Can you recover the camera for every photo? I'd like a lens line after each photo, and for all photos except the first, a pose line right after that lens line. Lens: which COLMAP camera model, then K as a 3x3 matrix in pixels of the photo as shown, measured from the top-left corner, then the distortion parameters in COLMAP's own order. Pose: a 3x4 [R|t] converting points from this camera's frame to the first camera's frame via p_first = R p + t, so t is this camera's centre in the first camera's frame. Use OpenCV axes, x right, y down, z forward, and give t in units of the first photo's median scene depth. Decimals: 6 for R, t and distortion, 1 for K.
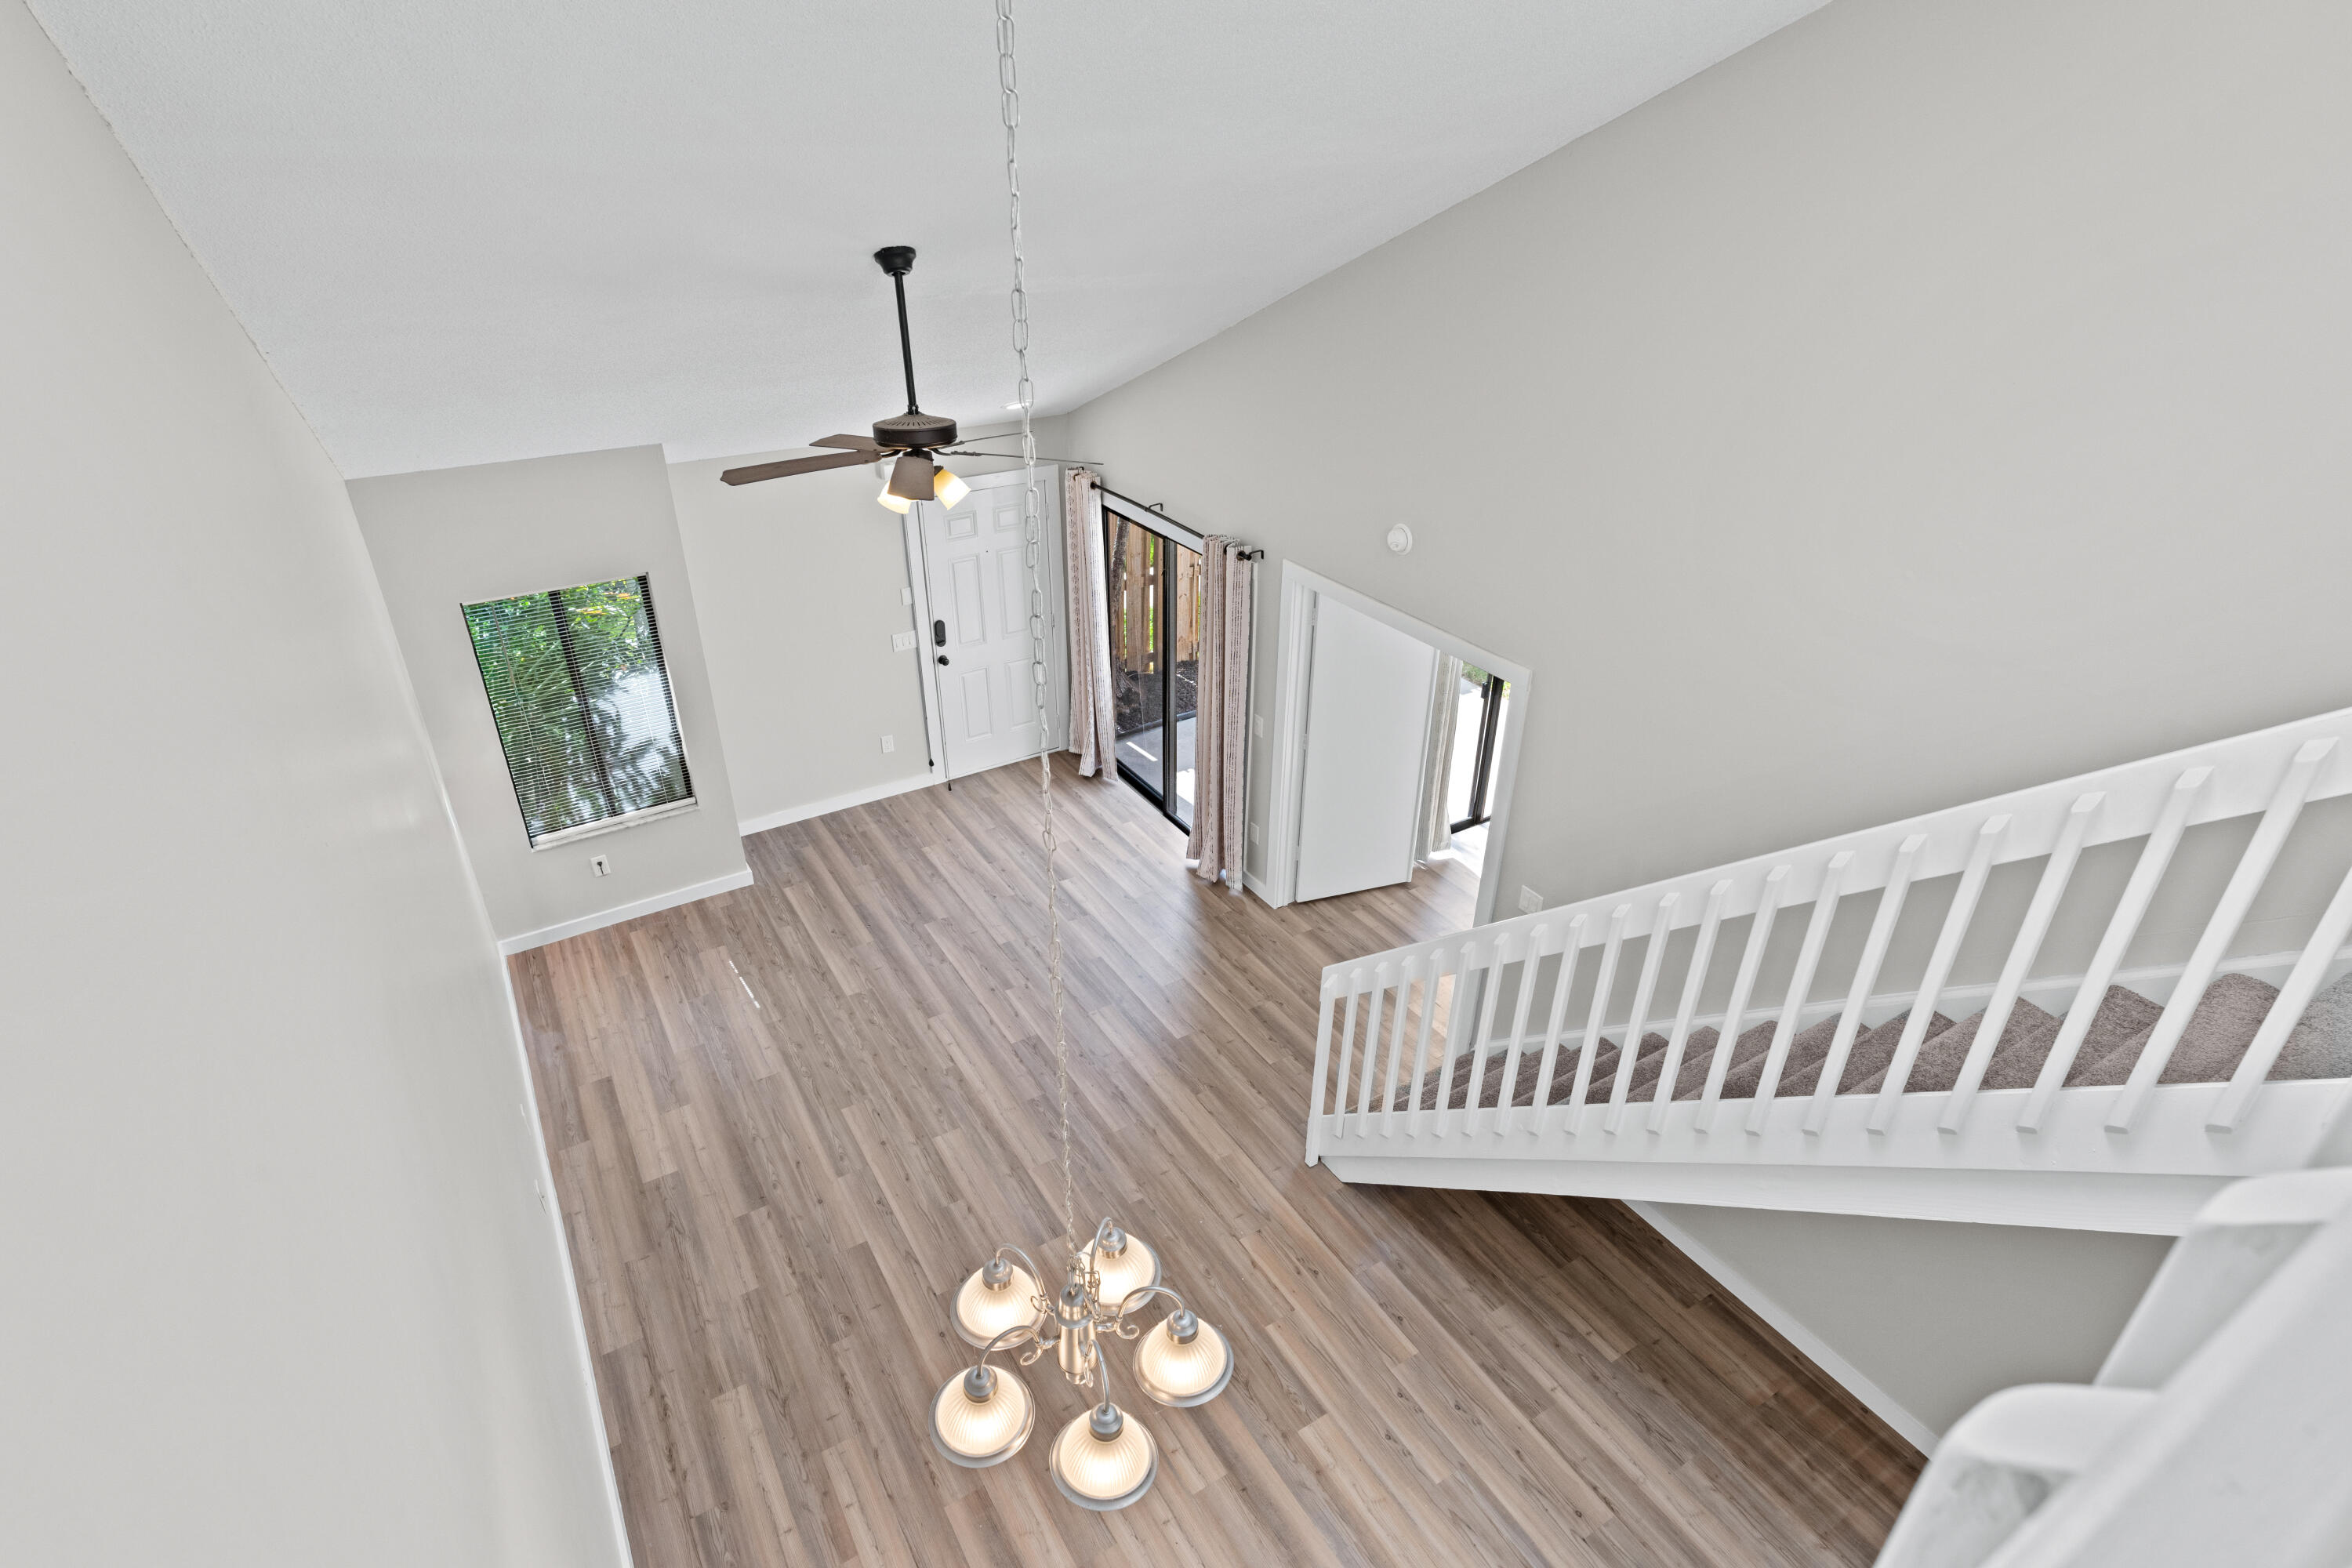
lens RADIAL K [[1205.2, 0, 1176.0], [0, 1205.2, 784.0], [0, 0, 1]] dist [0.000313, -0.000607]
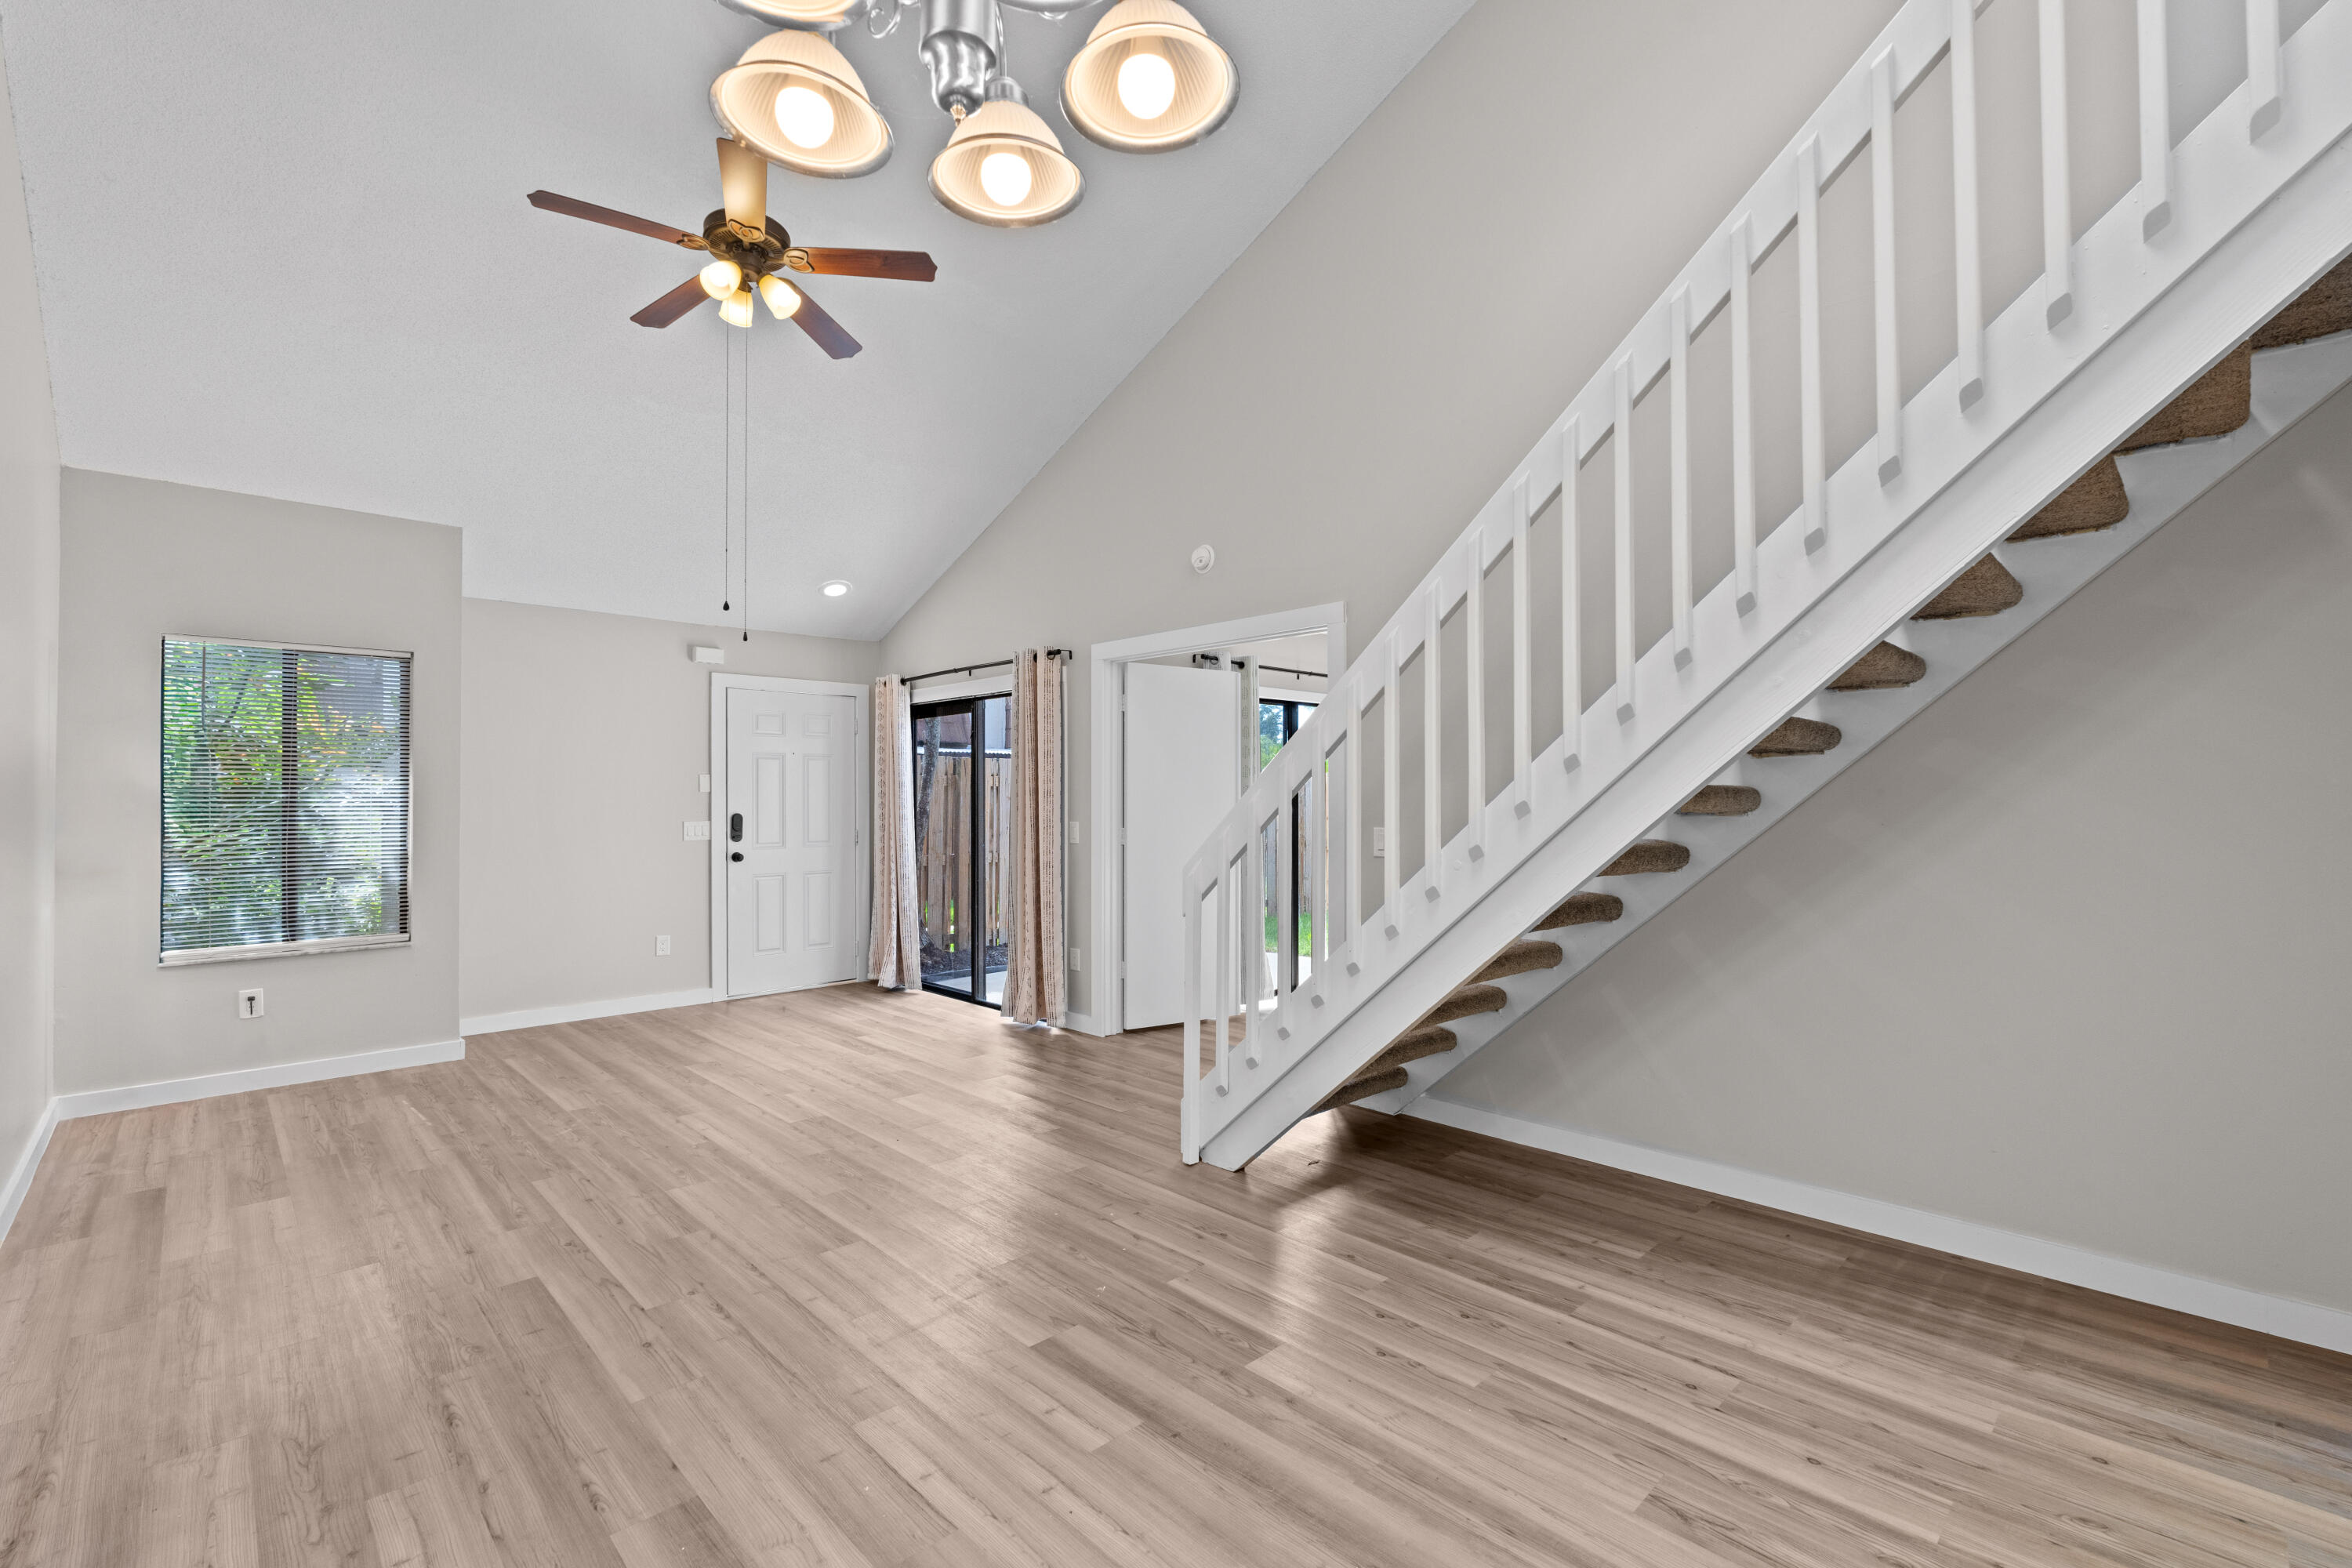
lens RADIAL K [[1018.7, 0, 1176.0], [0, 1018.7, 784.0], [0, 0, 1]] dist [-0.005753, 0.000962]
pose [[0.976879, -0.005319, 0.213729, -0.029243], [0.110815, 0.867518, -0.484904, 0.341722], [-0.182835, 0.497377, 0.848049, 0.264099]]
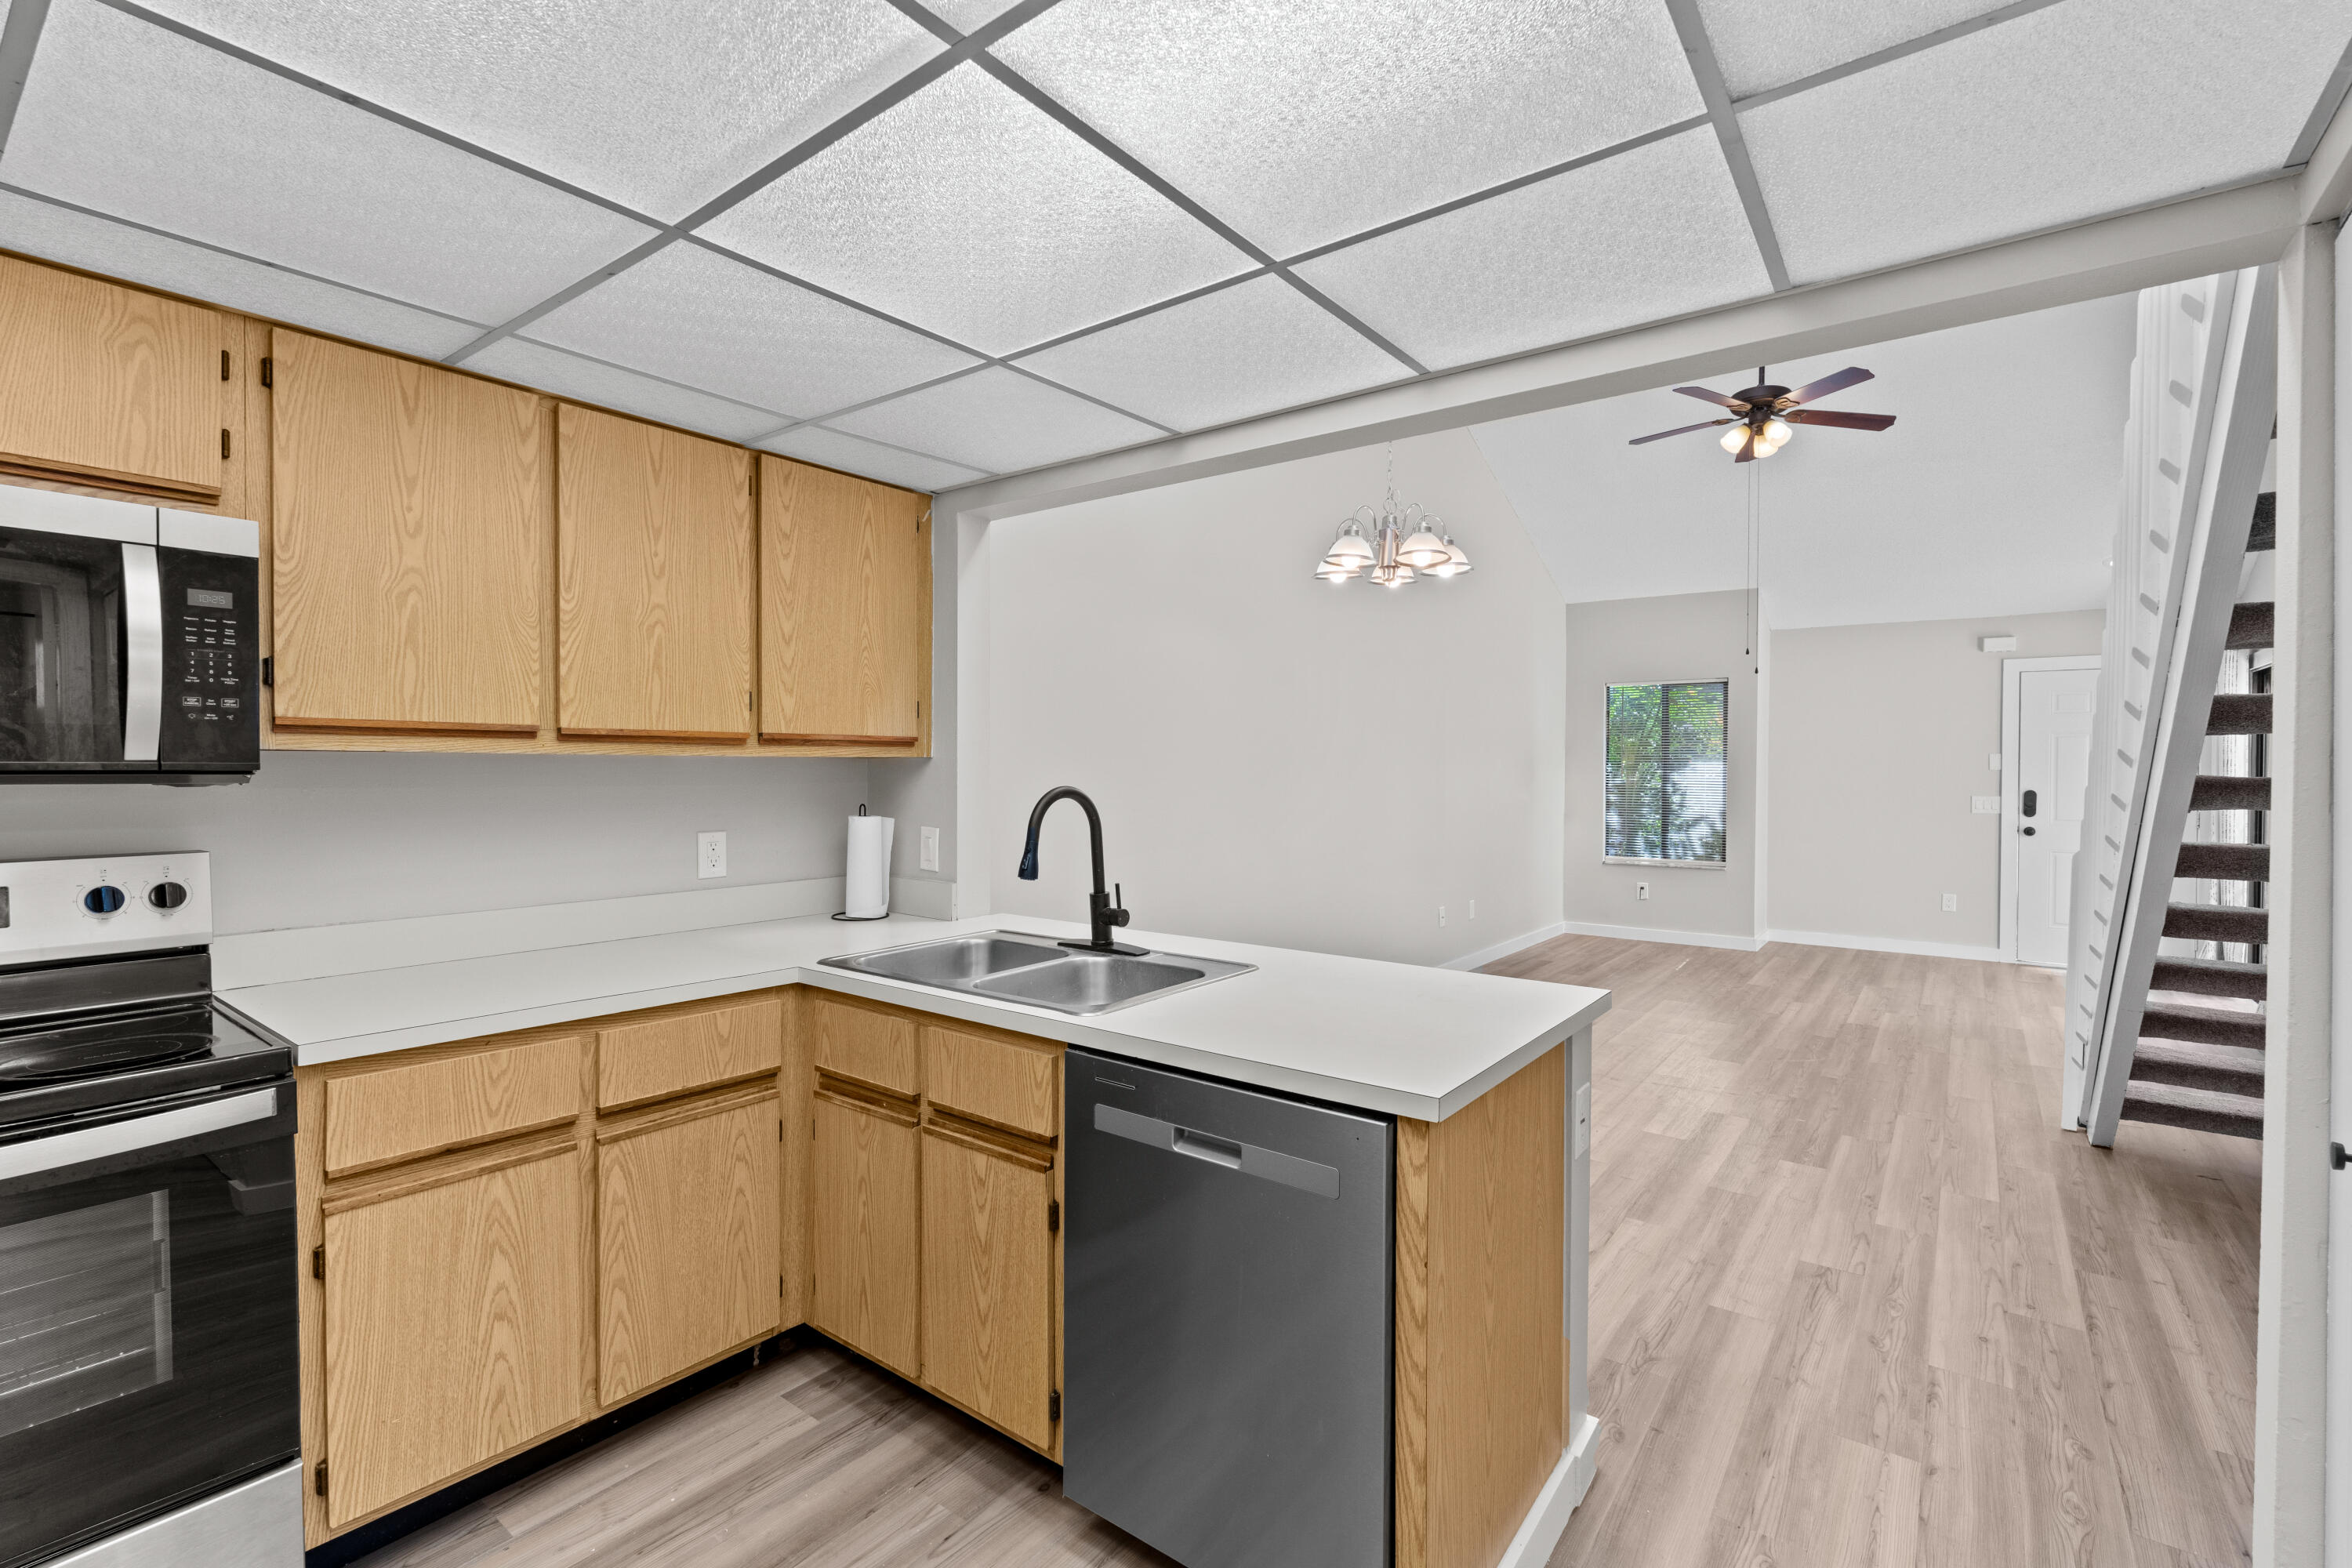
lens RADIAL K [[1042.2, 0, 1176.0], [0, 1042.2, 784.0], [0, 0, 1]] dist [-0.004022, 0.000649]
pose [[0.359044, 0.010493, -0.933262, 0.448638], [-0.453422, 0.875967, -0.164591, 0.407531], [0.815779, 0.482257, 0.319269, 0.135307]]
